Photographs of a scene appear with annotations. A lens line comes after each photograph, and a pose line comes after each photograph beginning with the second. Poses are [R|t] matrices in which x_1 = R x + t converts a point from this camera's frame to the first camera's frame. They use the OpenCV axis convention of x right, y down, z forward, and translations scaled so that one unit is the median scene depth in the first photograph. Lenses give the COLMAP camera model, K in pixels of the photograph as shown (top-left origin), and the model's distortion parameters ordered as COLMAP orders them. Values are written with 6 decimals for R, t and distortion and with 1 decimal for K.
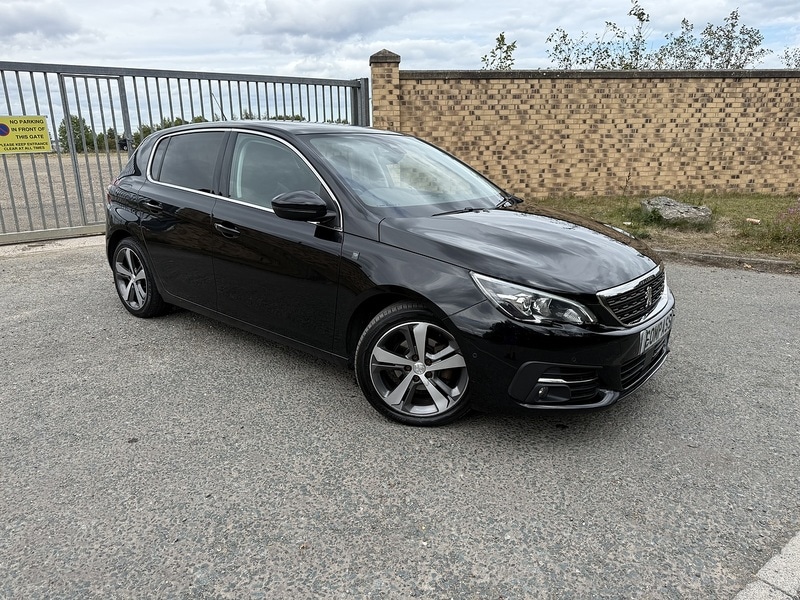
lens RADIAL K [[566.3, 0, 393.9], [0, 566.3, 302.8], [0, 0, 1]] dist [0.029803, -0.035944]
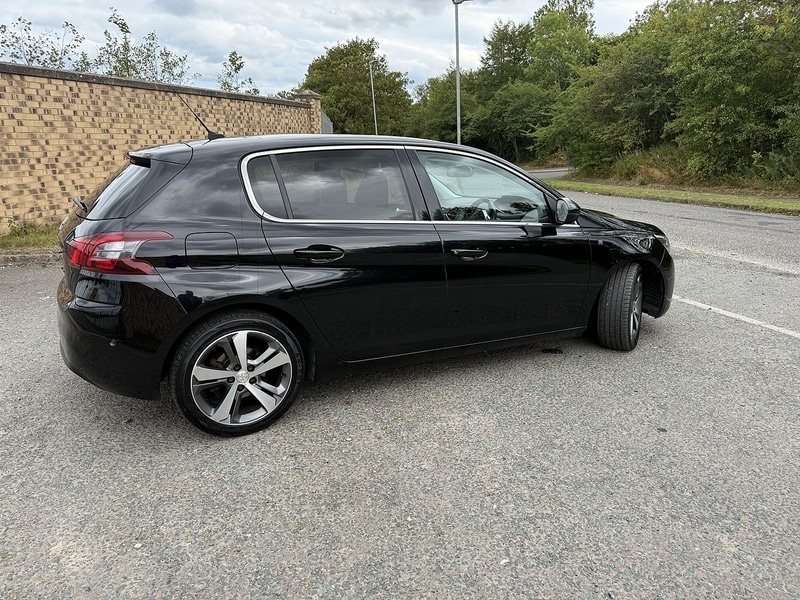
lens RADIAL K [[566.3, 0, 401.8], [0, 566.3, 301.0], [0, 0, 1]] dist [0.029803, -0.035944]
pose [[0.376459, -0.241386, 0.894434, -0.415967], [0.254799, 0.955204, 0.150544, -0.077122], [-0.890705, 0.171228, 0.421100, 0.248684]]
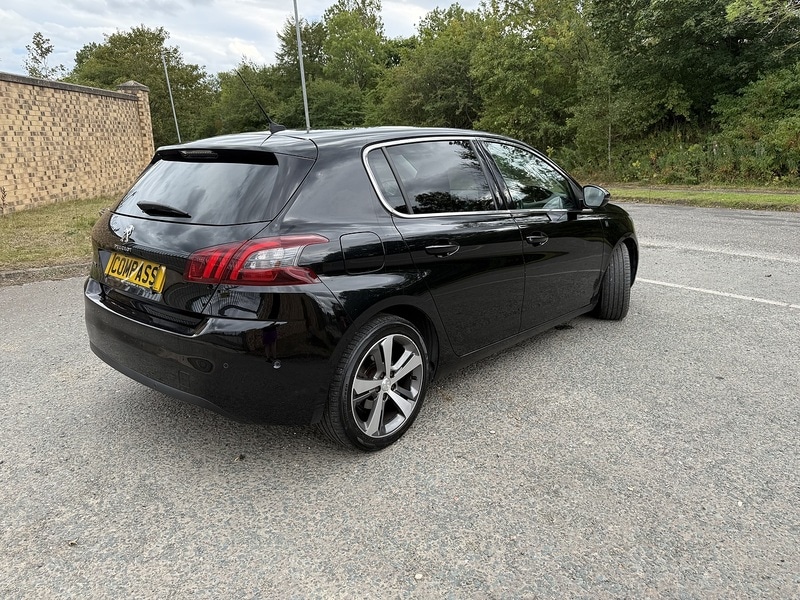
lens RADIAL K [[566.3, 0, 404.9], [0, 566.3, 303.1], [0, 0, 1]] dist [0.029803, -0.035944]
pose [[0.032405, -0.268533, 0.962725, -0.445018], [0.282175, 0.926504, 0.248932, -0.116901], [-0.958815, 0.263591, 0.105797, 0.397858]]
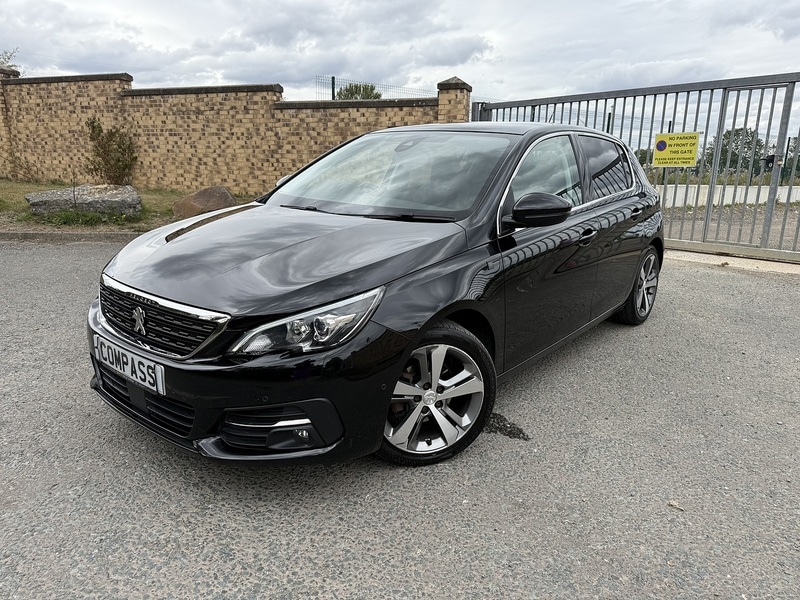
lens RADIAL K [[566.3, 0, 403.1], [0, 566.3, 302.1], [0, 0, 1]] dist [0.029803, -0.035944]
pose [[0.019685, 0.246486, -0.968946, 0.341980], [-0.293477, 0.927867, 0.230074, -0.091056], [0.955764, 0.279834, 0.090603, 0.358489]]
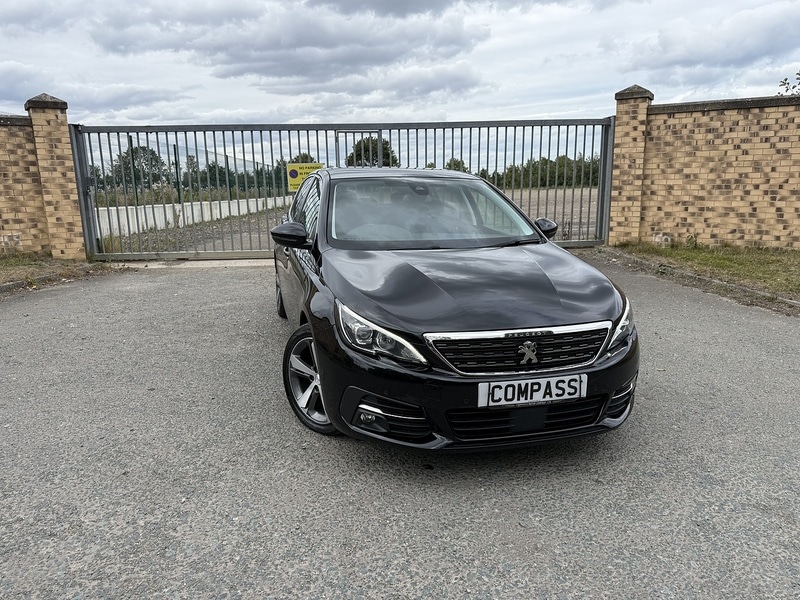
lens RADIAL K [[566.3, 0, 397.9], [0, 566.3, 293.7], [0, 0, 1]] dist [0.029803, -0.035944]
pose [[0.824632, 0.109691, -0.554932, 0.217589], [-0.151454, 0.988016, -0.029765, -0.012685], [0.545017, 0.108592, 0.831363, 0.031434]]
